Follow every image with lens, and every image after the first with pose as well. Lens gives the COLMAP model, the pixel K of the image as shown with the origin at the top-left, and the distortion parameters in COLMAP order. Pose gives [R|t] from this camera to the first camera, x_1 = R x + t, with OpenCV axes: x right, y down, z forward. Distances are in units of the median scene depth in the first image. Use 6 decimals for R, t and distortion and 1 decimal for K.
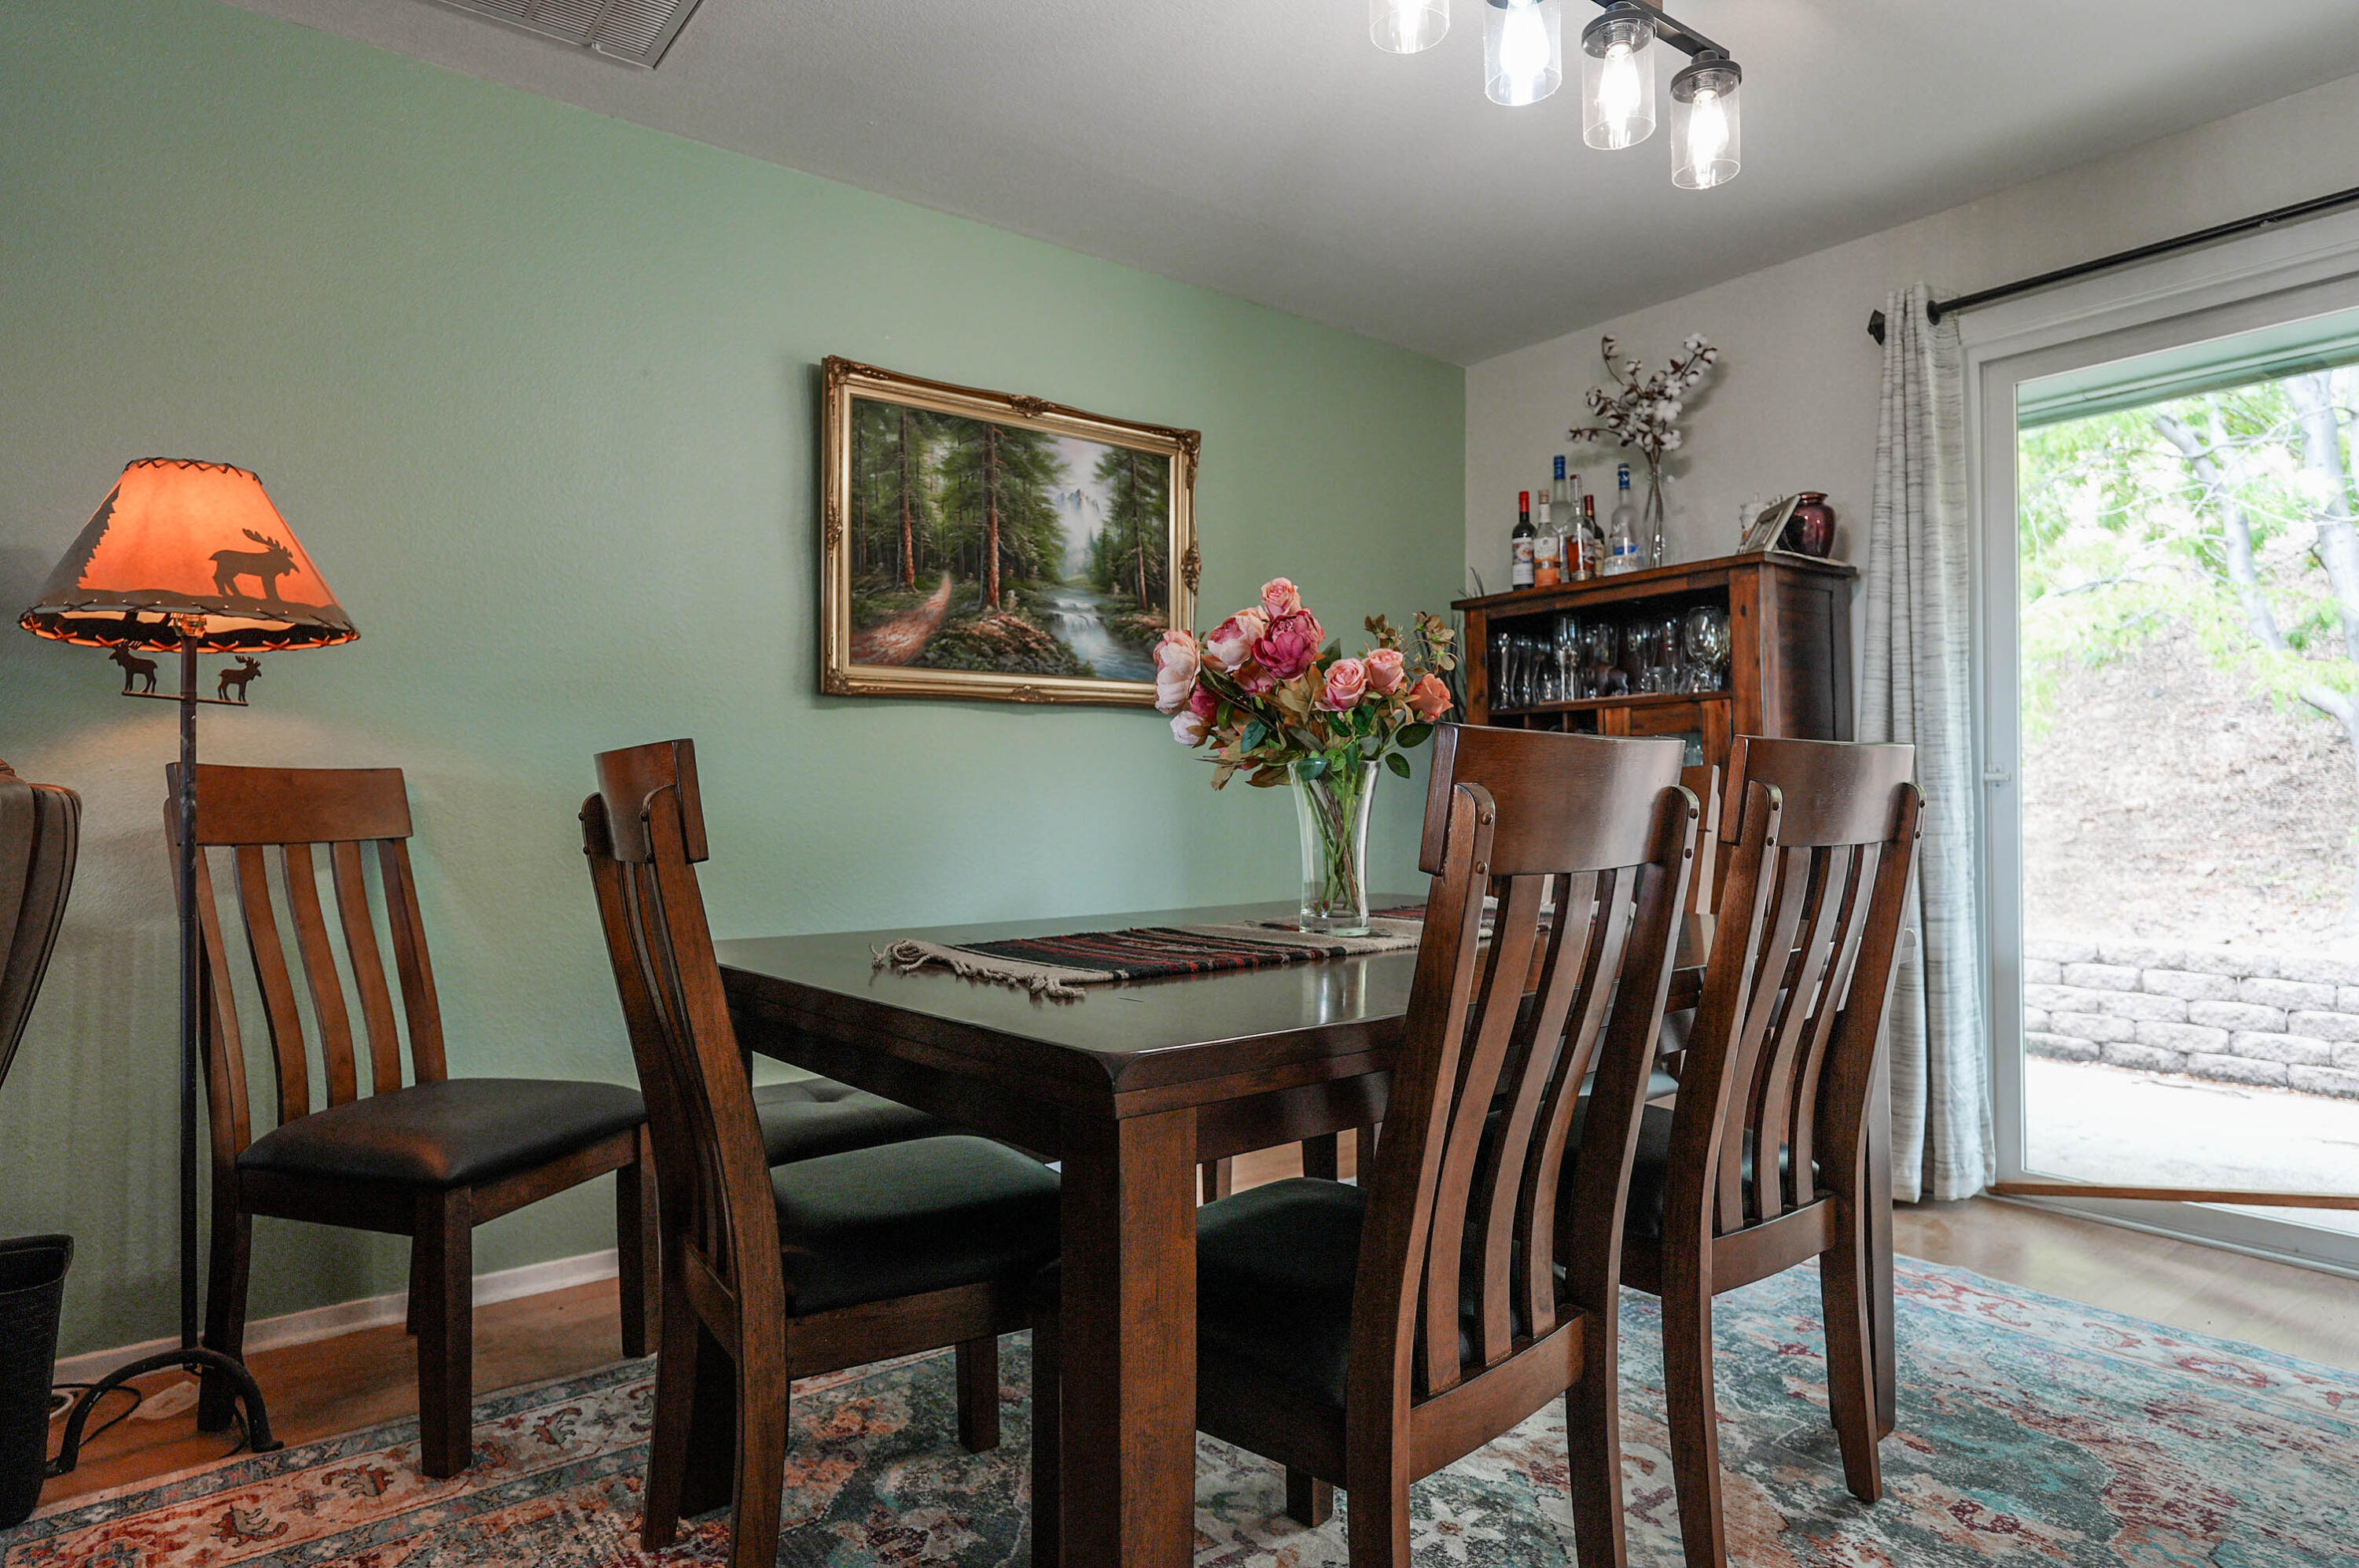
lens RADIAL K [[1339.0, 0, 1179.5], [0, 1339.0, 784.0], [0, 0, 1]] dist [-0.000078, -0.000259]
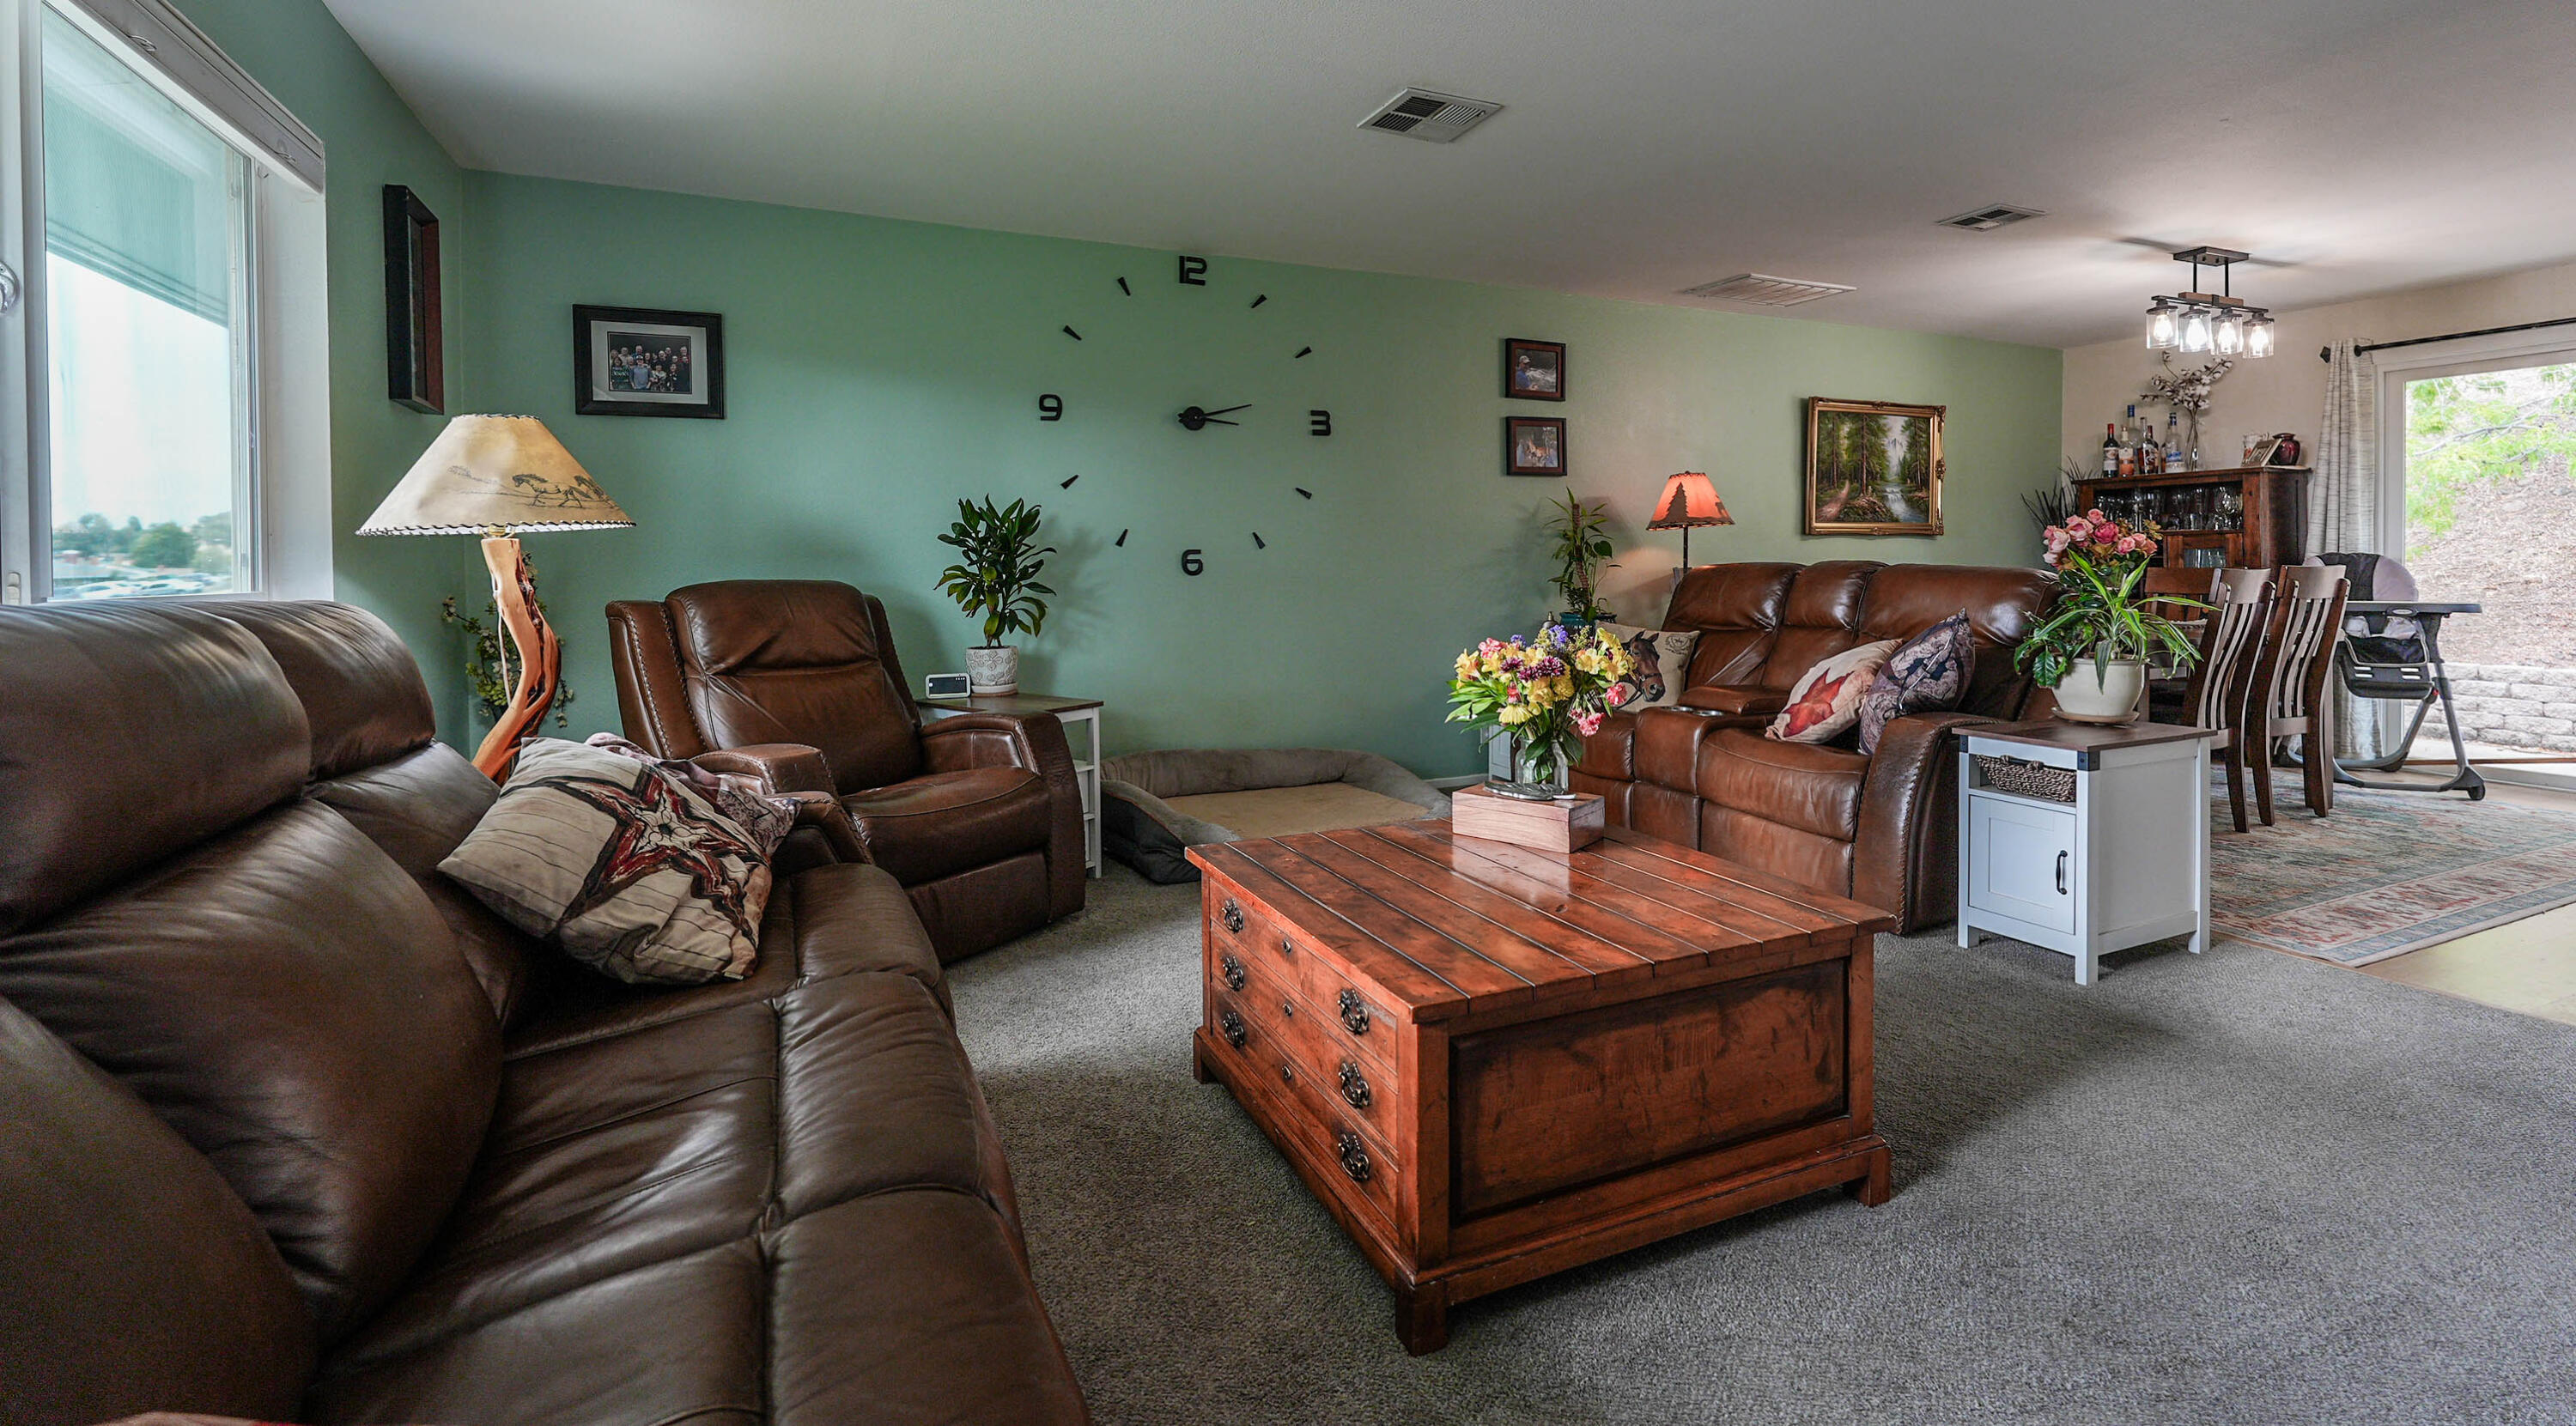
lens RADIAL K [[1130.9, 0, 1294.3], [0, 1130.9, 568.6], [0, 0, 1]] dist [0.002412, 0.000326]
pose [[0.971107, 0.003416, -0.238621, -0.600726], [0.000623, 0.999858, 0.016847, -0.036206], [0.238645, -0.016509, 0.970967, -1.077594]]
